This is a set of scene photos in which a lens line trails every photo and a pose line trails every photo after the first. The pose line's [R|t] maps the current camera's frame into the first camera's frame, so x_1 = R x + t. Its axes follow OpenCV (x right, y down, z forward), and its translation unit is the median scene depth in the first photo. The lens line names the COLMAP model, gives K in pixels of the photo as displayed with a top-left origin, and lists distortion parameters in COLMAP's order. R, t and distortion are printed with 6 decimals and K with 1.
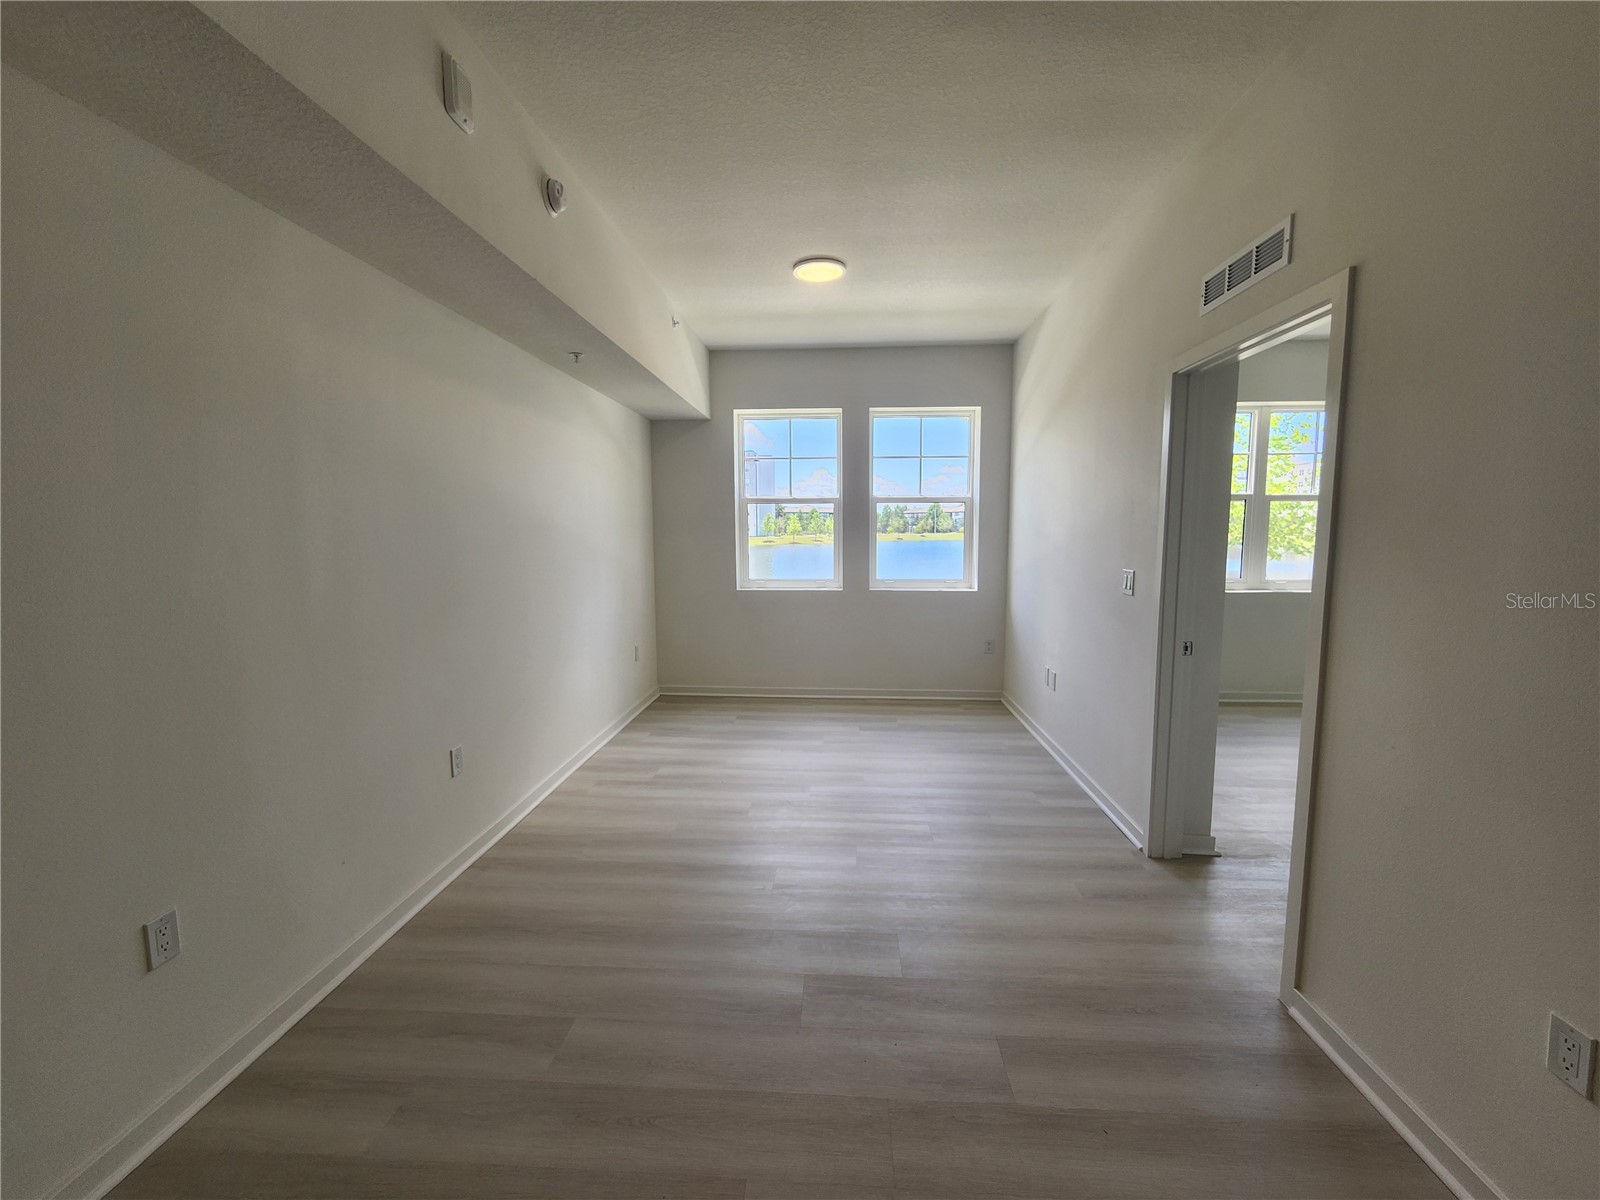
lens RADIAL K [[631.0, 0, 800.0], [0, 631.0, 600.0], [0, 0, 1]] dist [-0.003345, -0.000057]
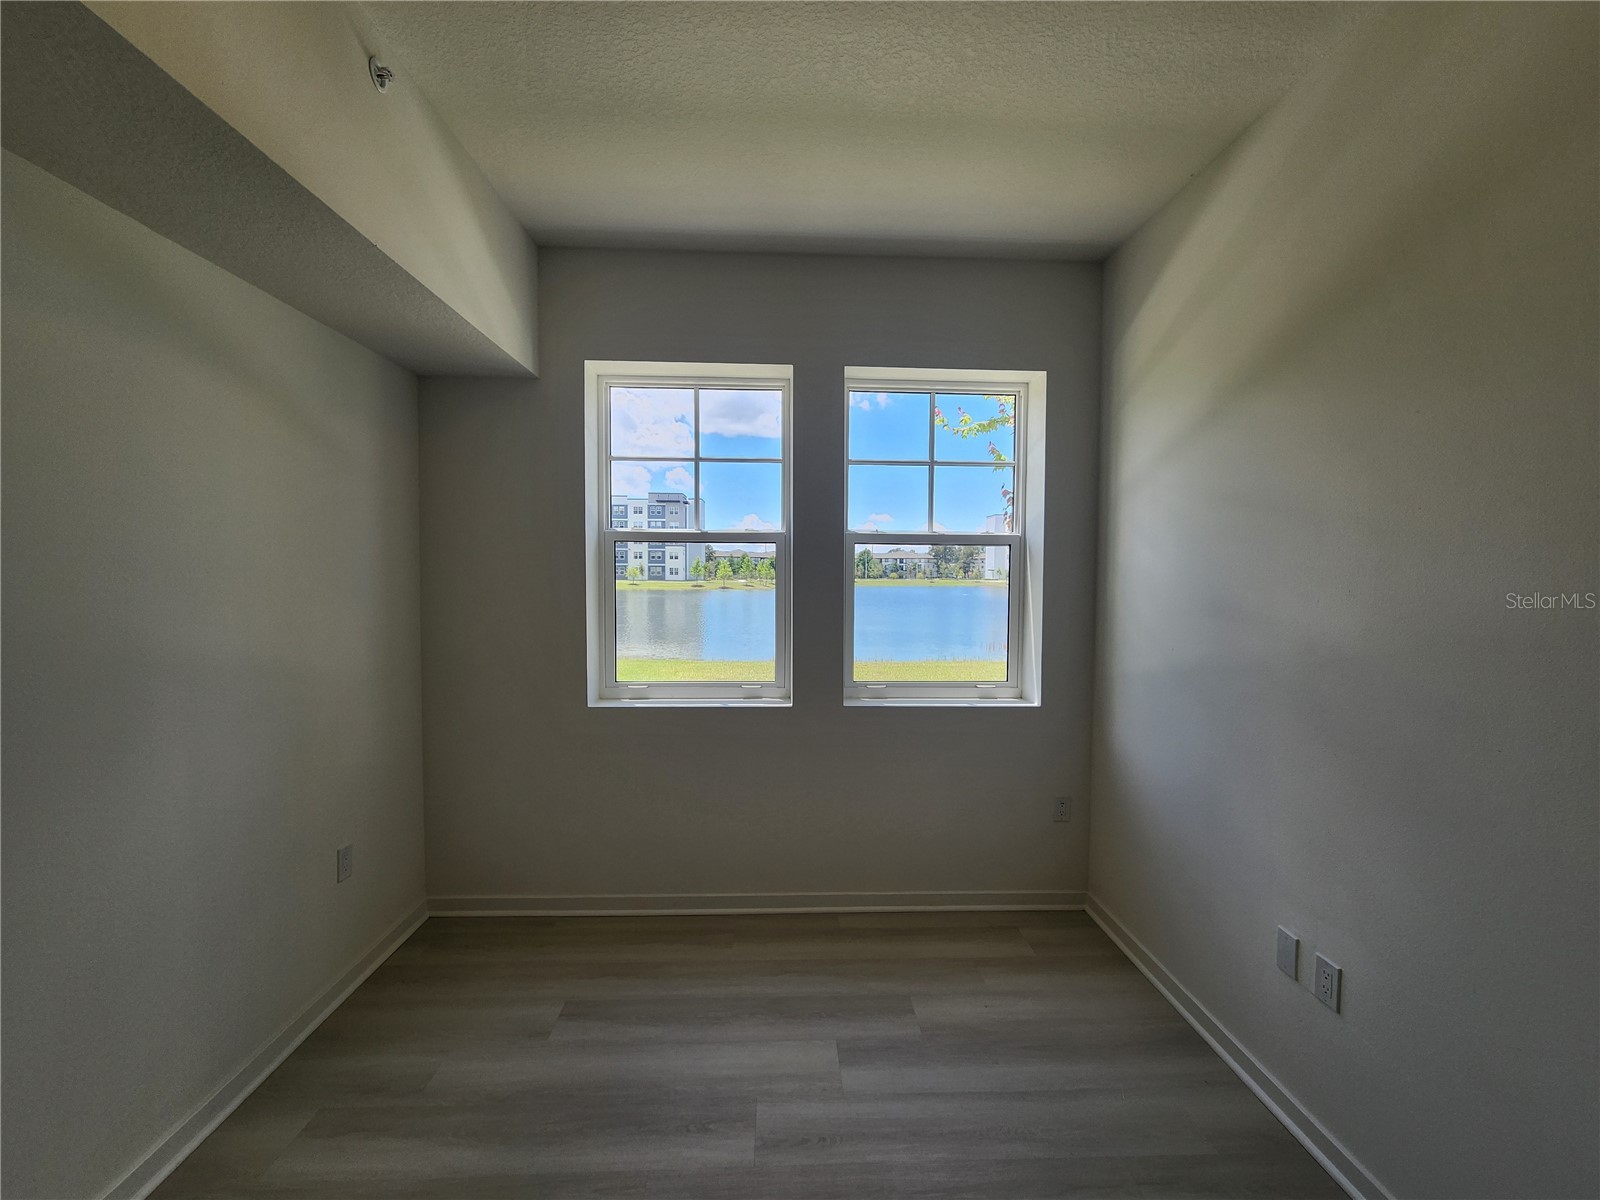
lens RADIAL K [[689.6, 0, 803.9], [0, 689.6, 609.9], [0, 0, 1]] dist [-0.000066, 0.000085]
pose [[0.994277, 0.006395, 0.106639, 0.018645], [0.000229, 0.998077, -0.061991, -0.079622], [-0.106830, 0.061661, 0.992363, 0.555627]]
